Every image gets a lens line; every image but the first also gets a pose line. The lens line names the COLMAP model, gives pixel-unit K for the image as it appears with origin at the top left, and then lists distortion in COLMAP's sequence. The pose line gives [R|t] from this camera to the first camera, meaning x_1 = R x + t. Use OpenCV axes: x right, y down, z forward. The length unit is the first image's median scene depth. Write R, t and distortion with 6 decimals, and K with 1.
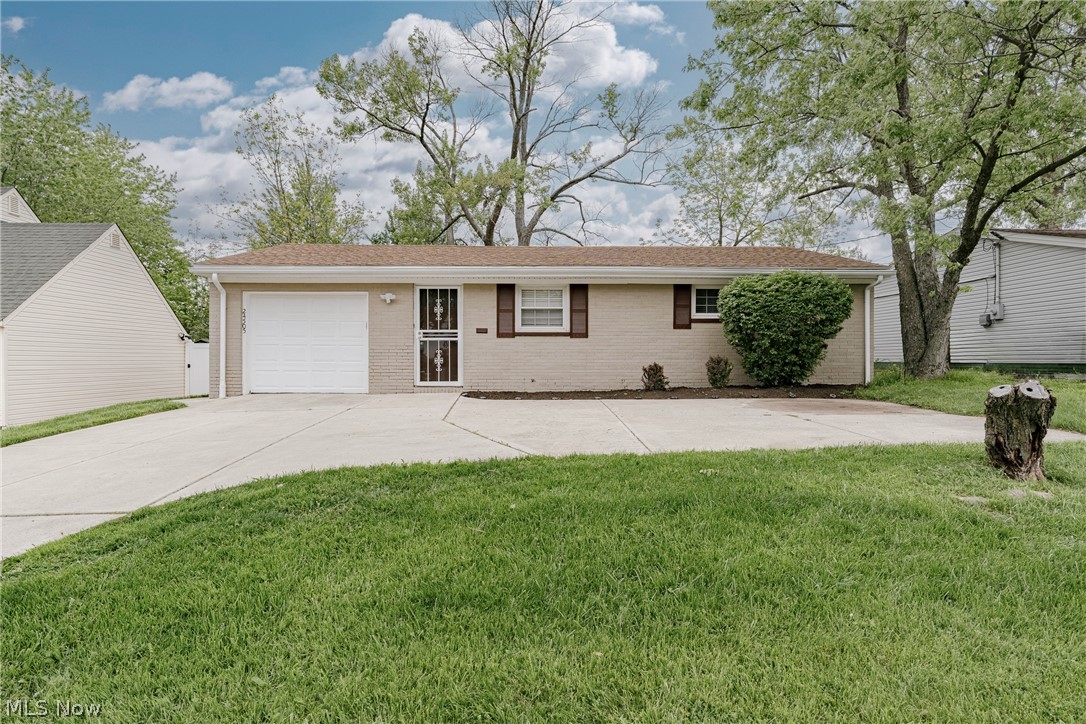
lens RADIAL K [[586.3, 0, 543.0], [0, 586.3, 362.0], [0, 0, 1]] dist [0.000950, 0.000059]
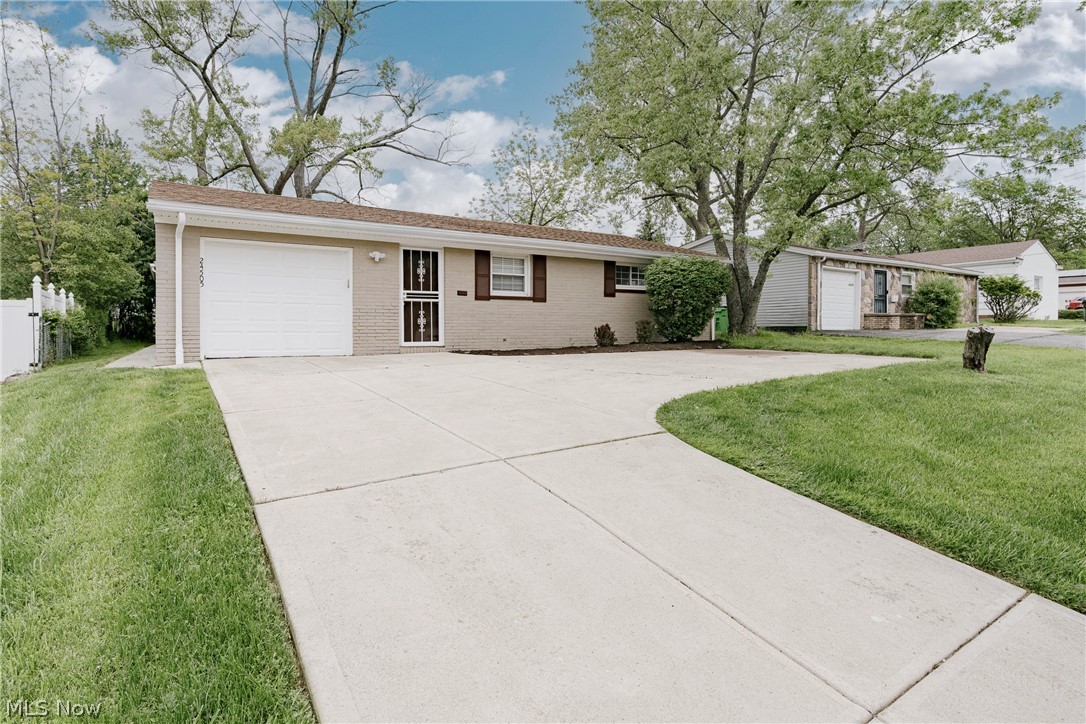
lens RADIAL K [[562.3, 0, 547.2], [0, 562.3, 351.0], [0, 0, 1]] dist [-0.006415, 0.000010]
pose [[0.850728, -0.021567, 0.525163, -0.507074], [0.004749, 0.999432, 0.033352, 0.017729], [-0.525584, -0.025880, 0.850348, 0.054009]]
